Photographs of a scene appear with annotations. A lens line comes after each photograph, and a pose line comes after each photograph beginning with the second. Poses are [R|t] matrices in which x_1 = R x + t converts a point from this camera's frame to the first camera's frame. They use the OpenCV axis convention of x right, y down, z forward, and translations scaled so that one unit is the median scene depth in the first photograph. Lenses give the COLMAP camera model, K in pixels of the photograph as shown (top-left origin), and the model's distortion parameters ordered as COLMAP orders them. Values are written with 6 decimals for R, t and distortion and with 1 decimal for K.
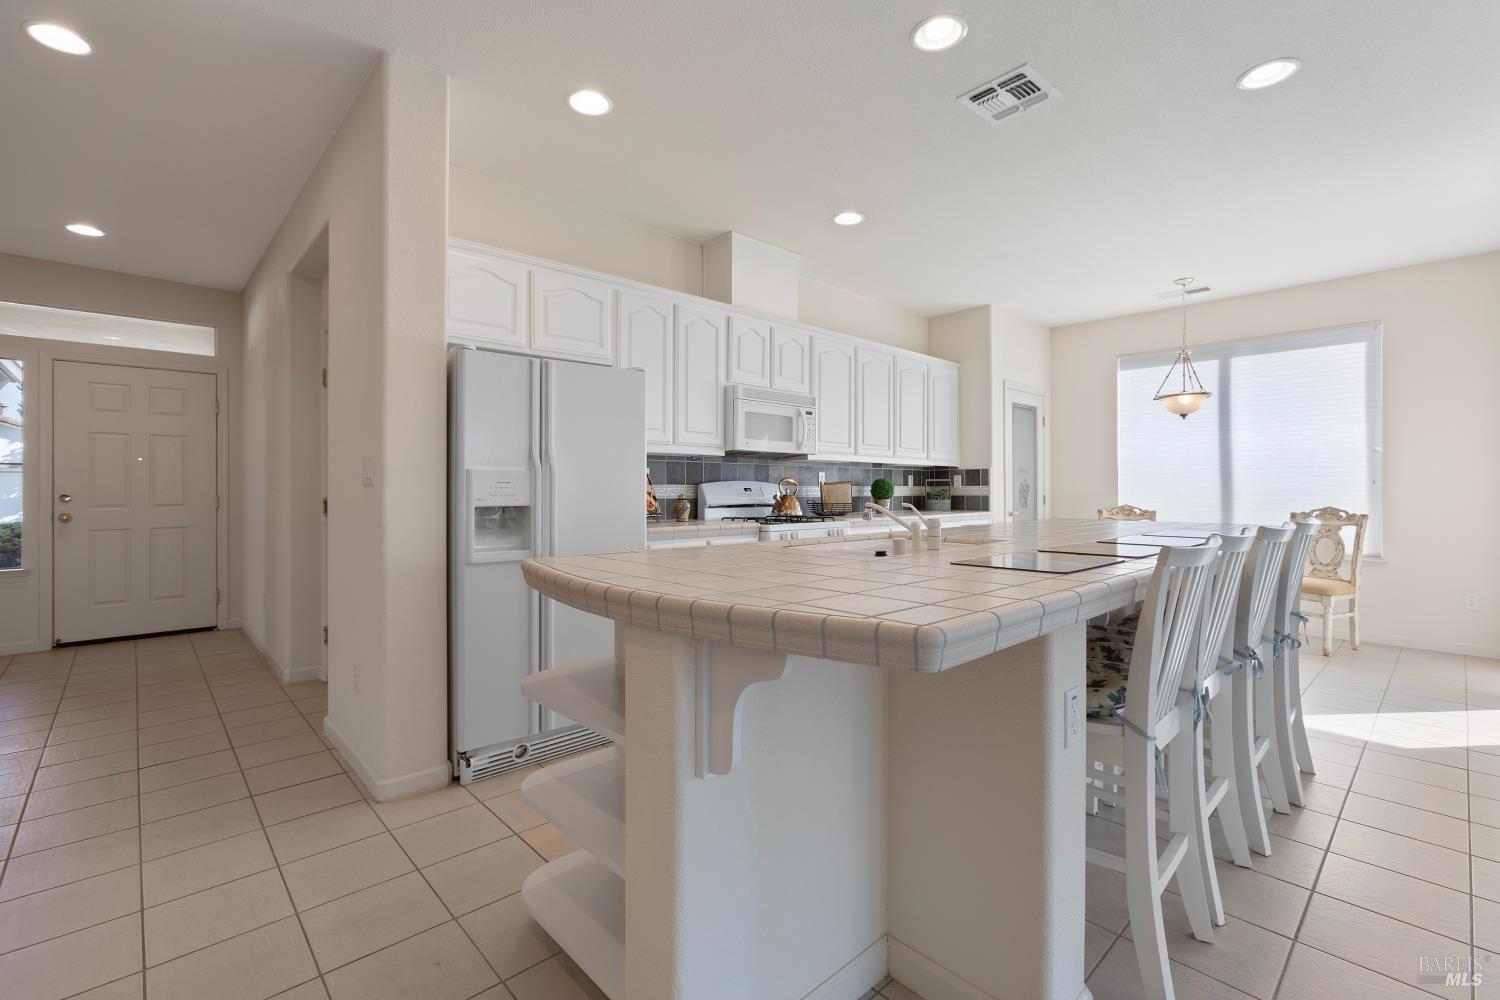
lens RADIAL K [[679.2, 0, 745.6], [0, 679.2, 489.0], [0, 0, 1]] dist [-0.008148, 0.007378]
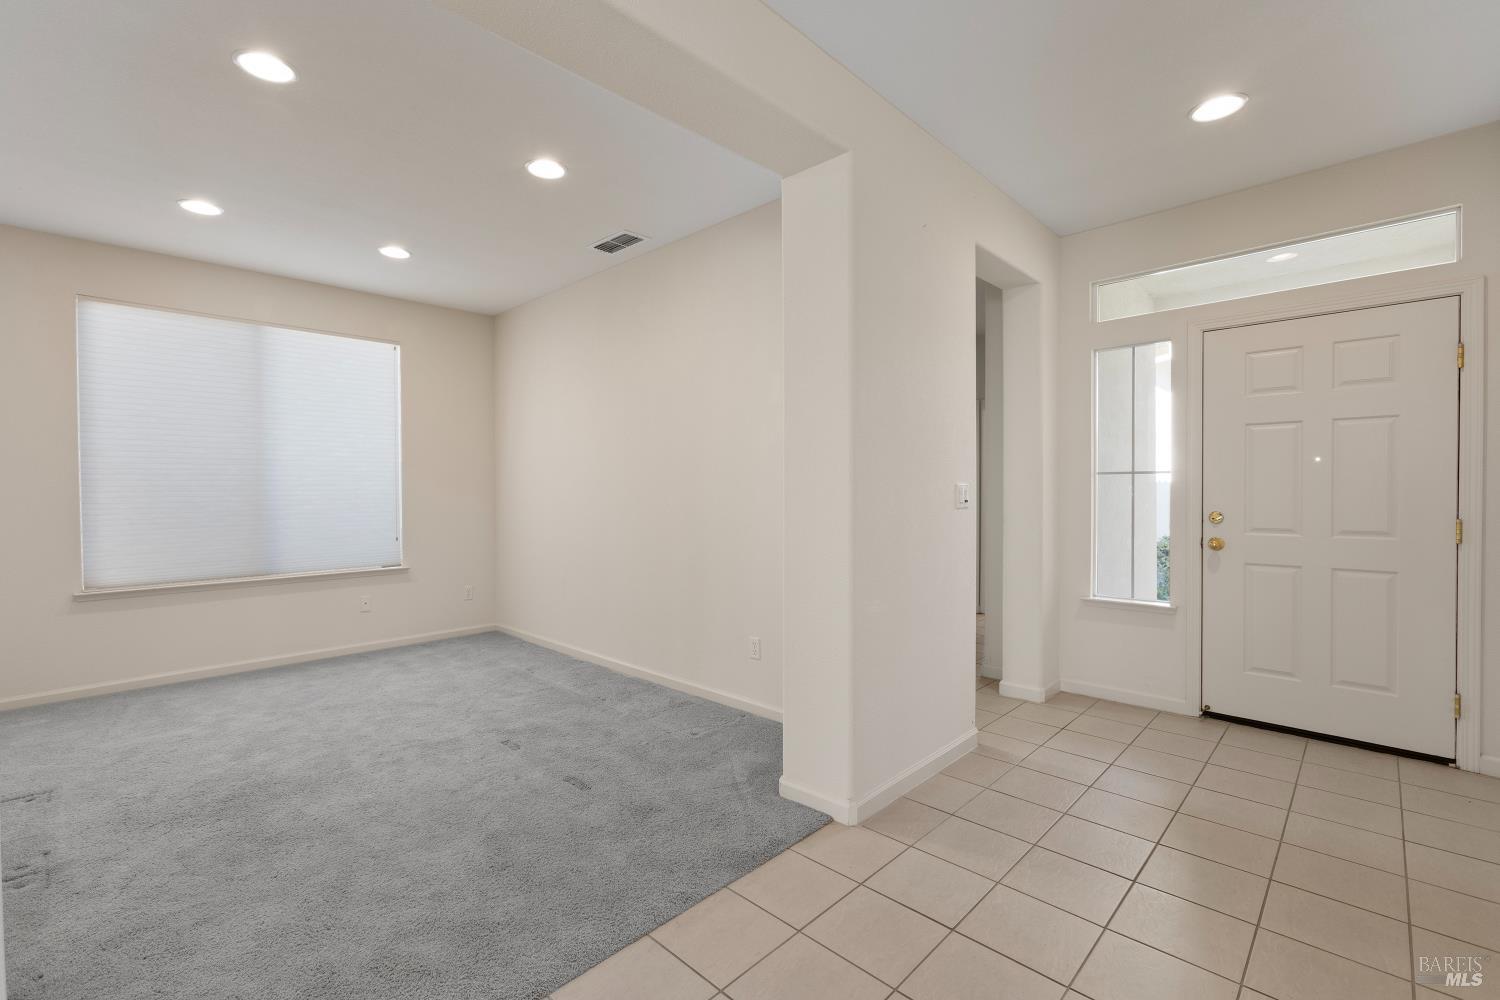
lens RADIAL K [[660.1, 0, 748.3], [0, 660.1, 503.2], [0, 0, 1]] dist [0.017073, 0.000645]
pose [[0.076980, 0.017946, -0.996871, -0.334027], [0.006572, 0.999807, 0.018507, -0.019638], [0.997011, -0.007976, 0.076847, 0.457432]]
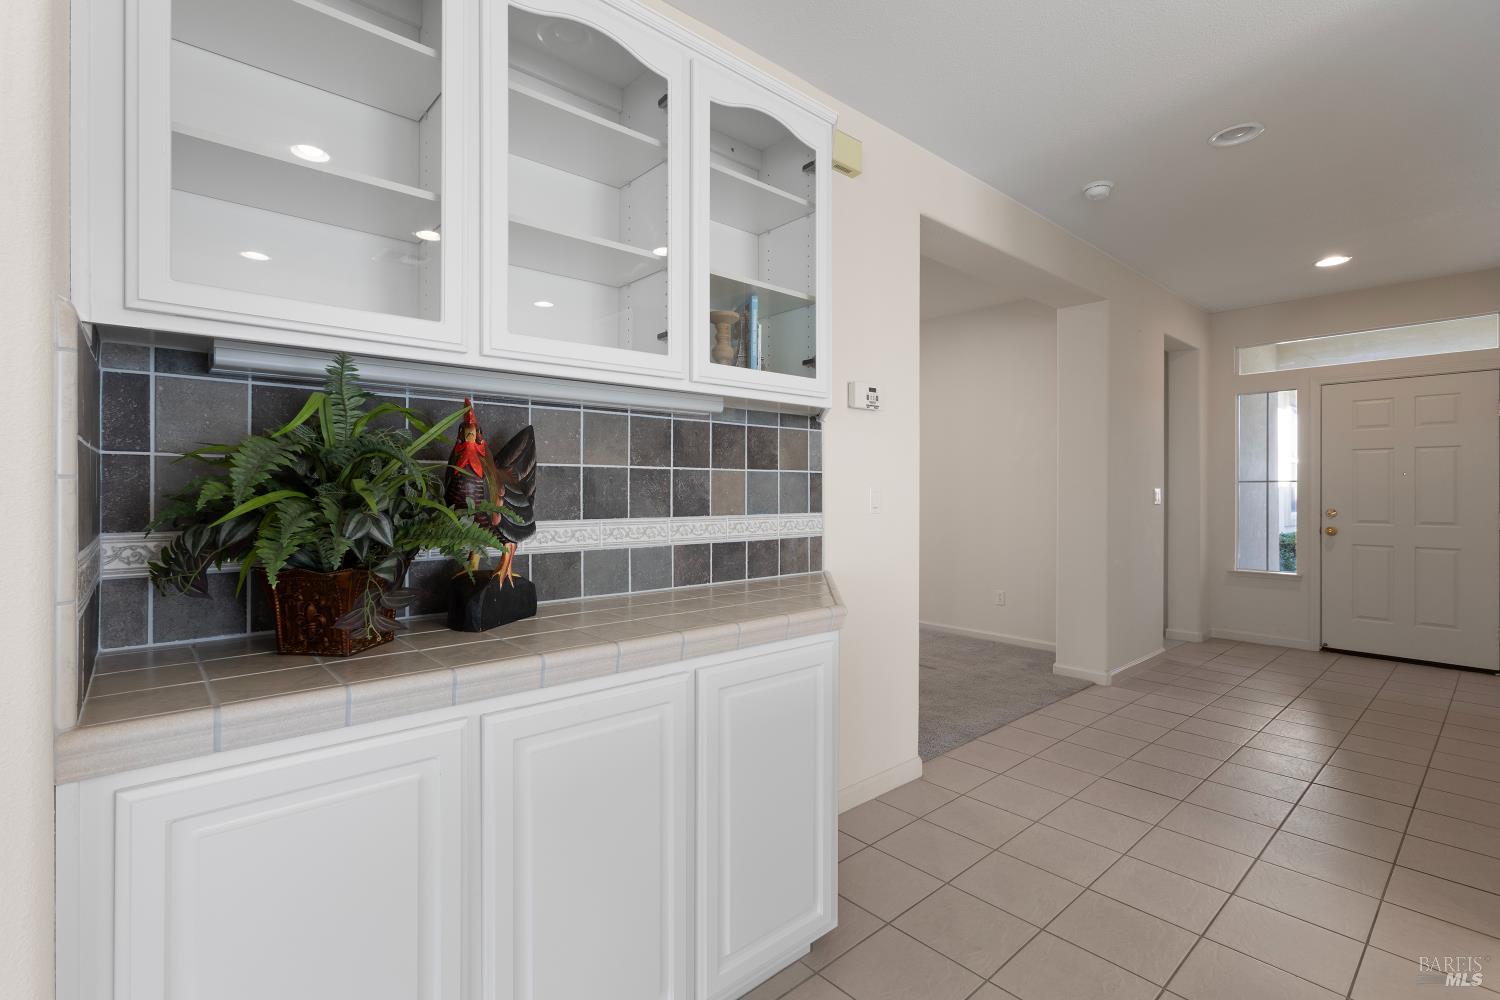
lens RADIAL K [[679.2, 0, 734.0], [0, 679.2, 497.4], [0, 0, 1]] dist [-0.008148, 0.007378]
pose [[-0.023314, 0.003748, -0.999721, 0.096816], [0.000160, 0.999993, 0.003746, -0.015948], [0.999728, -0.000073, -0.023315, 0.083930]]
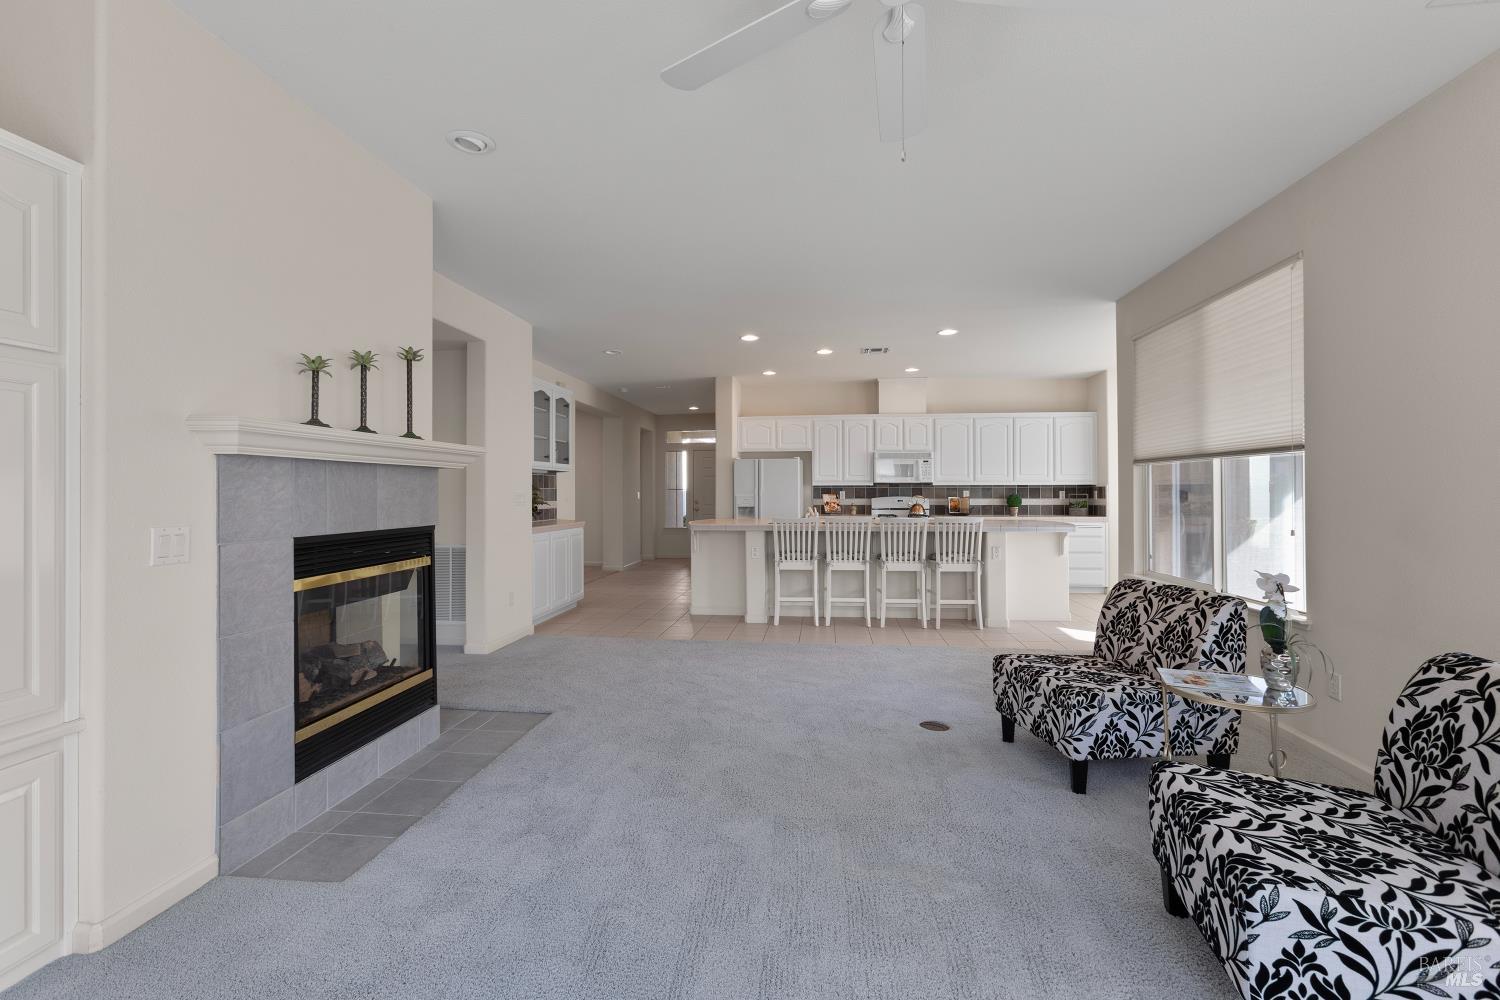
lens RADIAL K [[679.2, 0, 743.6], [0, 679.2, 492.3], [0, 0, 1]] dist [-0.008148, 0.007378]
pose [[0.657539, -0.003164, -0.753414, 1.191030], [0.001048, 0.999994, -0.003285, -0.018003], [0.753420, 0.001371, 0.657538, -0.650748]]
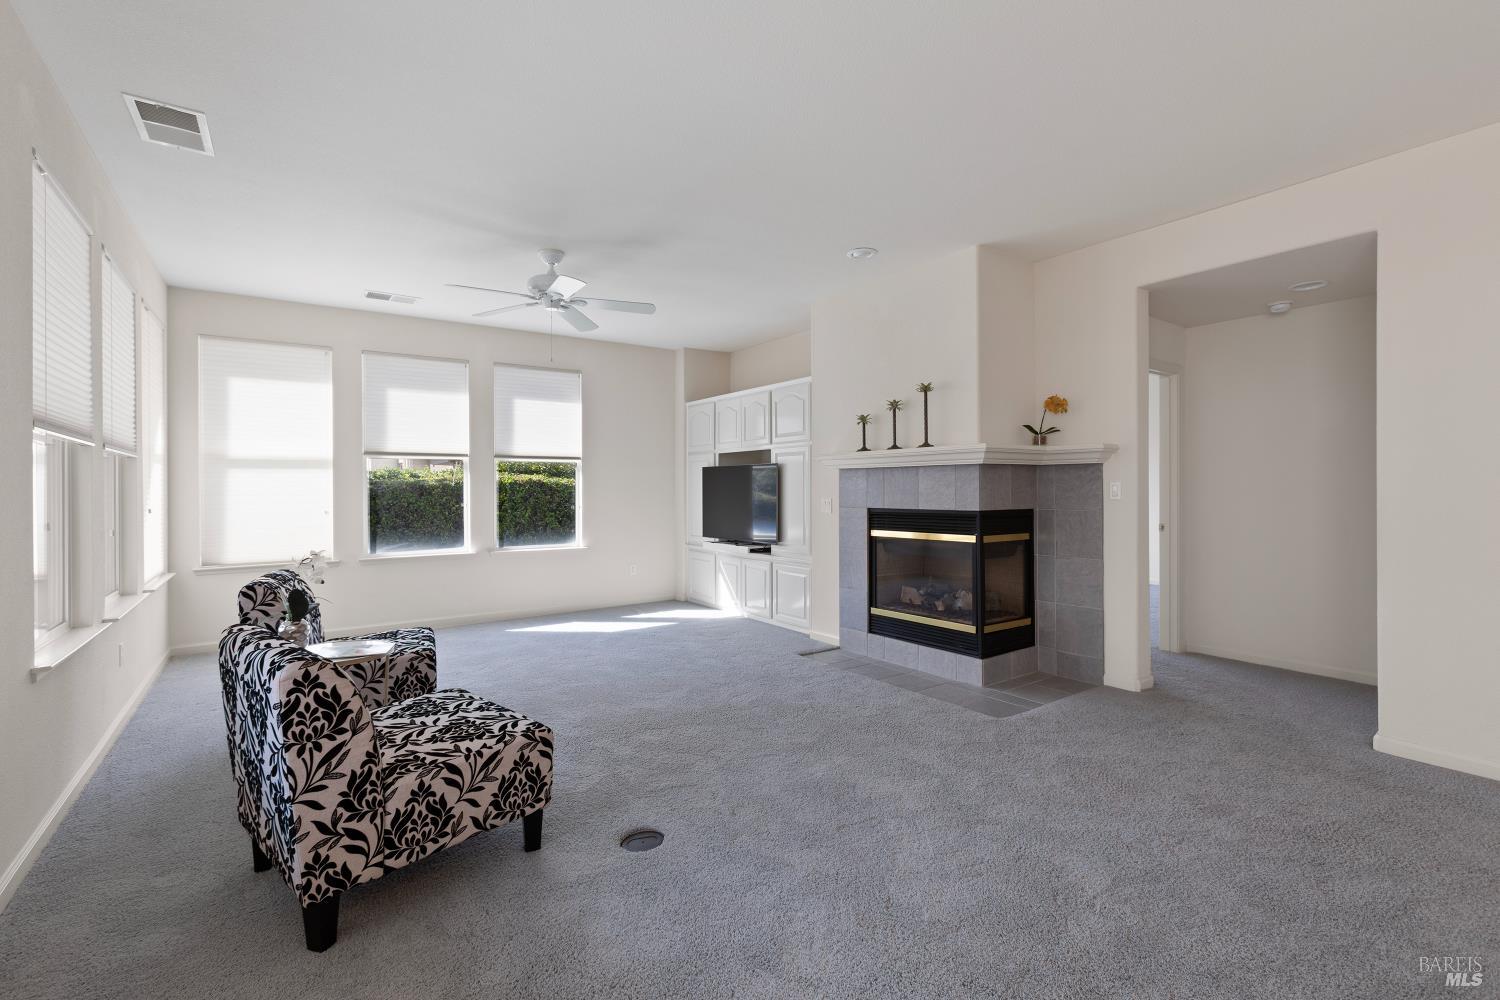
lens RADIAL K [[679.2, 0, 743.5], [0, 679.2, 493.4], [0, 0, 1]] dist [-0.008148, 0.007378]
pose [[-0.992290, 0.000781, 0.123934, 0.602007], [0.002010, 0.999950, 0.009788, -0.017608], [-0.123920, 0.009961, -0.992242, 0.535137]]
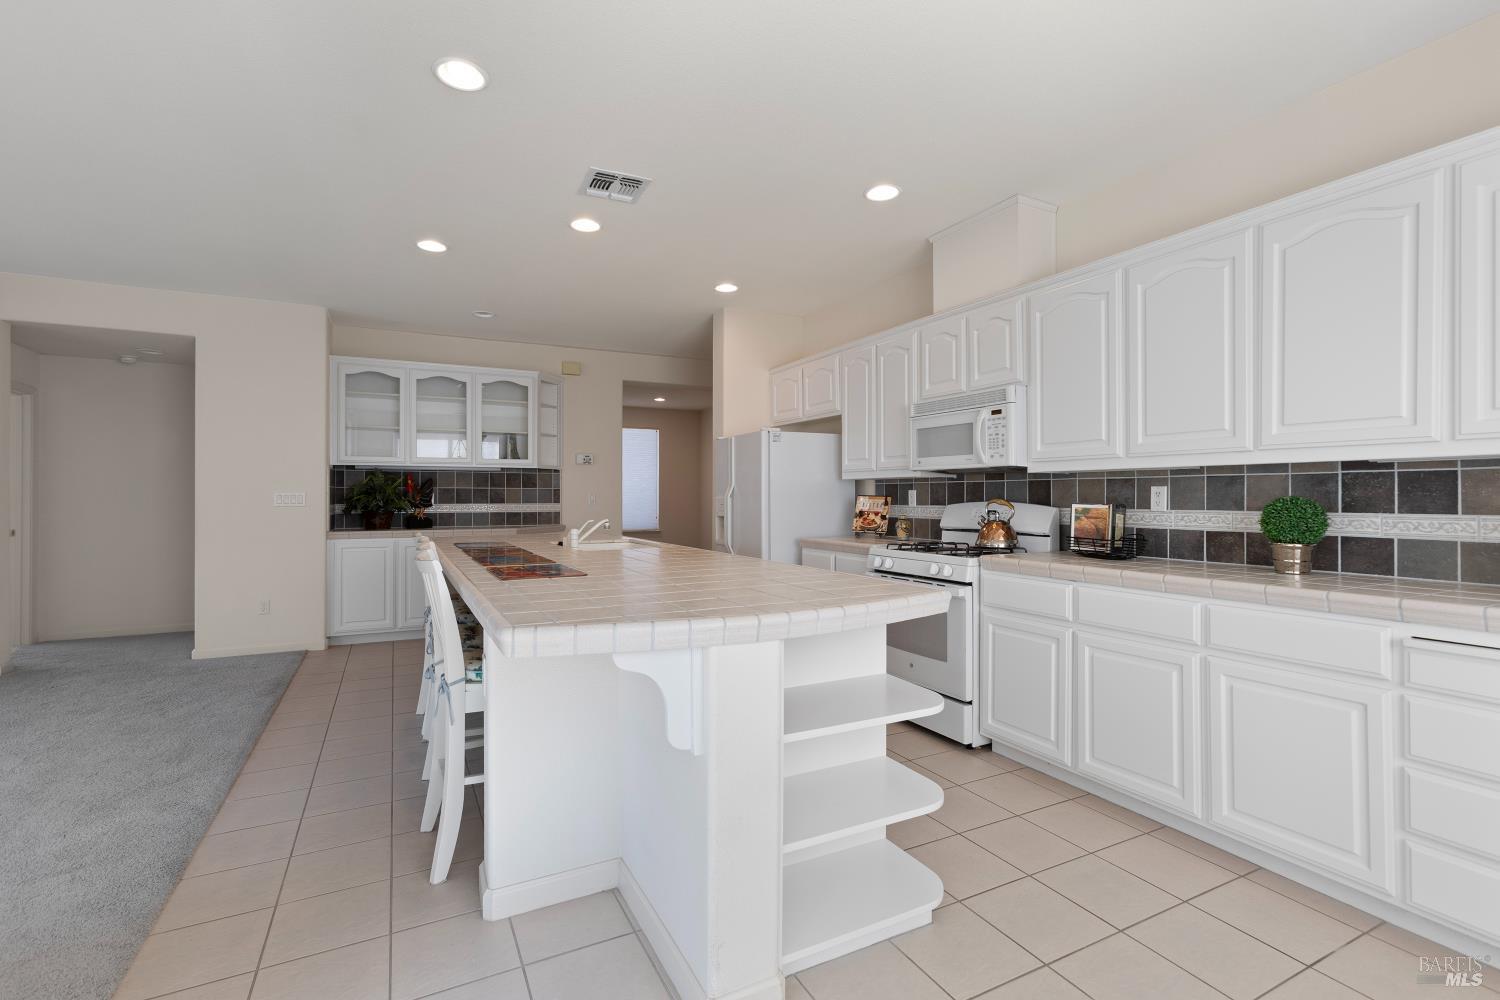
lens RADIAL K [[679.2, 0, 749.5], [0, 679.2, 488.7], [0, 0, 1]] dist [-0.008148, 0.007378]
pose [[-0.257463, -0.012583, -0.966206, 0.876411], [-0.003360, 0.999921, -0.012126, -0.016709], [0.966282, 0.000124, -0.257484, 0.918744]]
